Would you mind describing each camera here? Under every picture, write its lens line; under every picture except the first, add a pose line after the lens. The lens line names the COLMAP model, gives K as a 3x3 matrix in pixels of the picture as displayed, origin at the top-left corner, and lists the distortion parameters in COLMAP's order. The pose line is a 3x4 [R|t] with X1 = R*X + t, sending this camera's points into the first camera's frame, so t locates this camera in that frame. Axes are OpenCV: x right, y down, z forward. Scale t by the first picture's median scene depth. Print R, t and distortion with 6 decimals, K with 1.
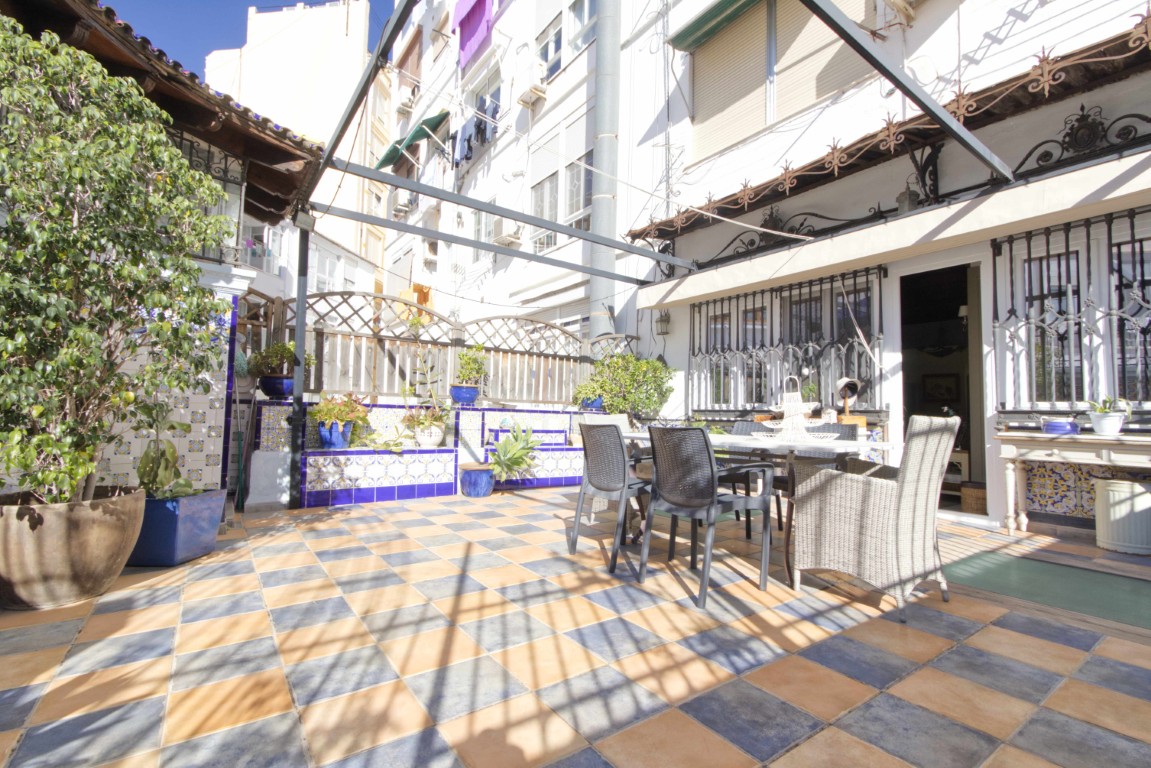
lens RADIAL K [[522.0, 0, 578.0], [0, 522.0, 388.2], [0, 0, 1]] dist [0.000820, 0.000589]
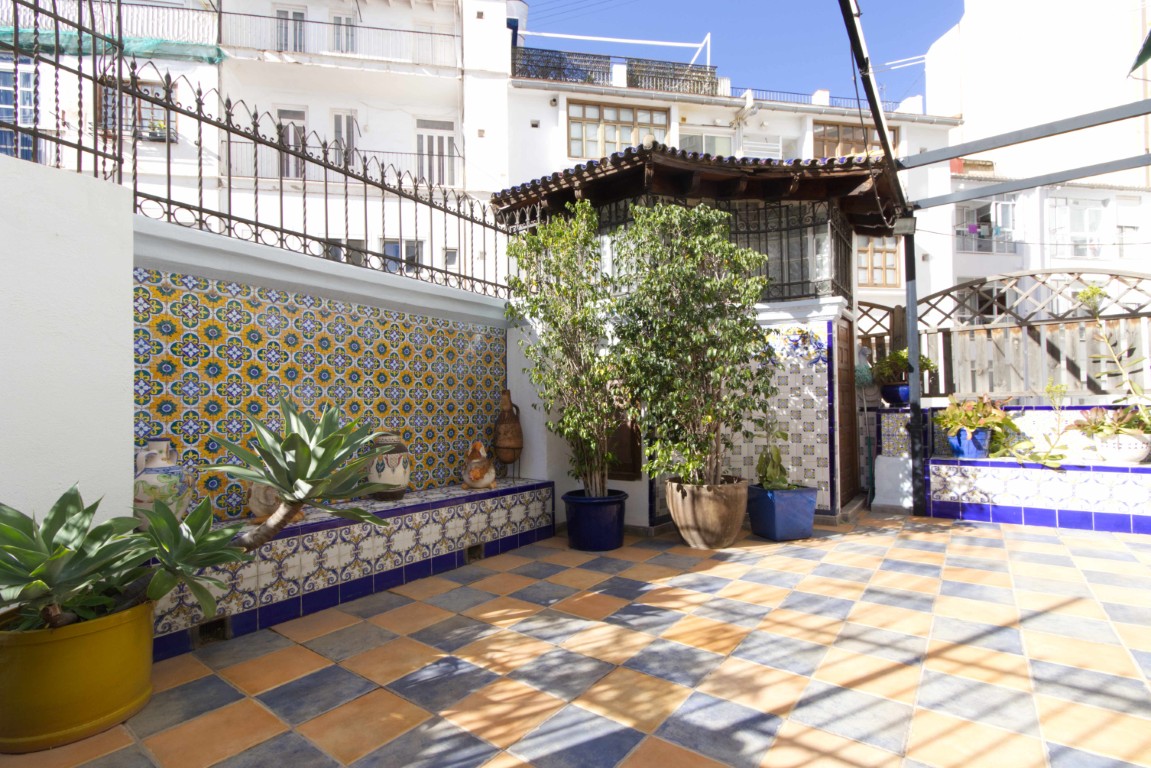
lens RADIAL K [[522.0, 0, 572.6], [0, 522.0, 405.8], [0, 0, 1]] dist [0.000820, 0.000589]
pose [[0.304778, -0.032215, -0.951879, 0.214638], [0.070934, 0.997420, -0.011045, -0.014447], [0.949778, -0.064154, 0.306276, 0.081035]]
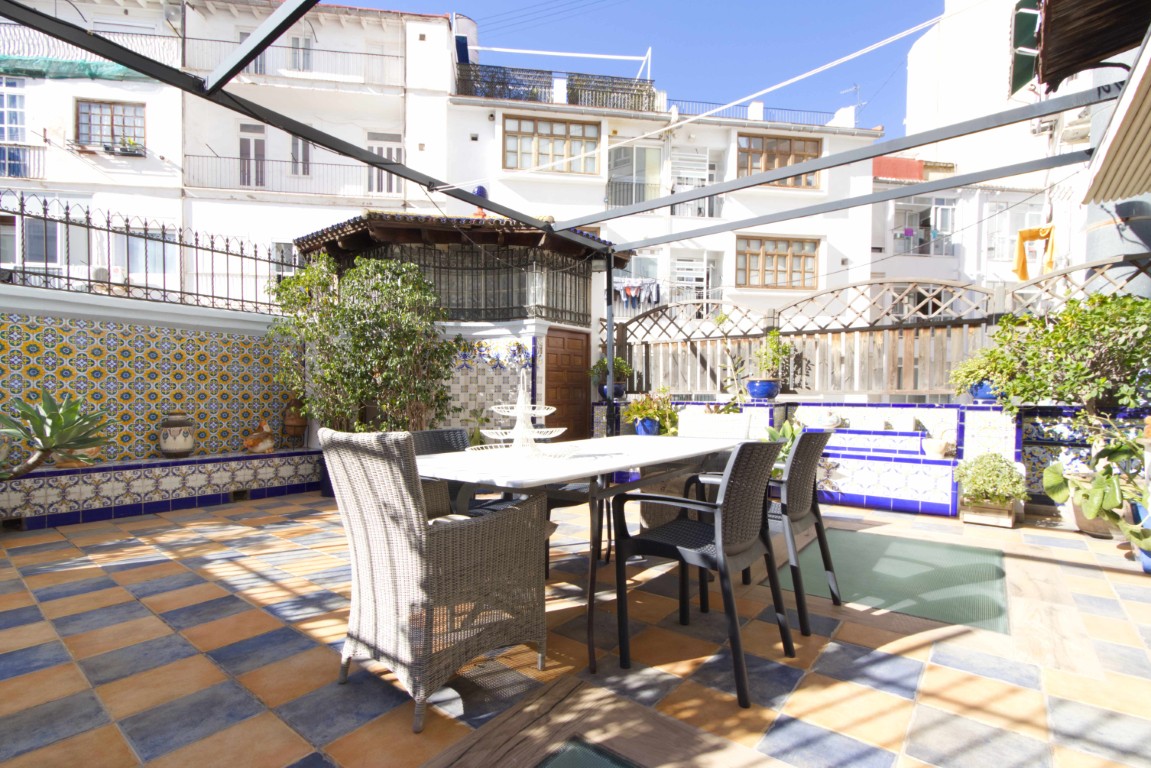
lens RADIAL K [[522.0, 0, 581.9], [0, 522.0, 407.4], [0, 0, 1]] dist [0.000820, 0.000589]
pose [[0.286387, -0.005562, -0.958098, 0.720903], [0.057788, 0.998263, 0.011478, 0.020241], [0.956370, -0.058654, 0.286211, 0.551739]]
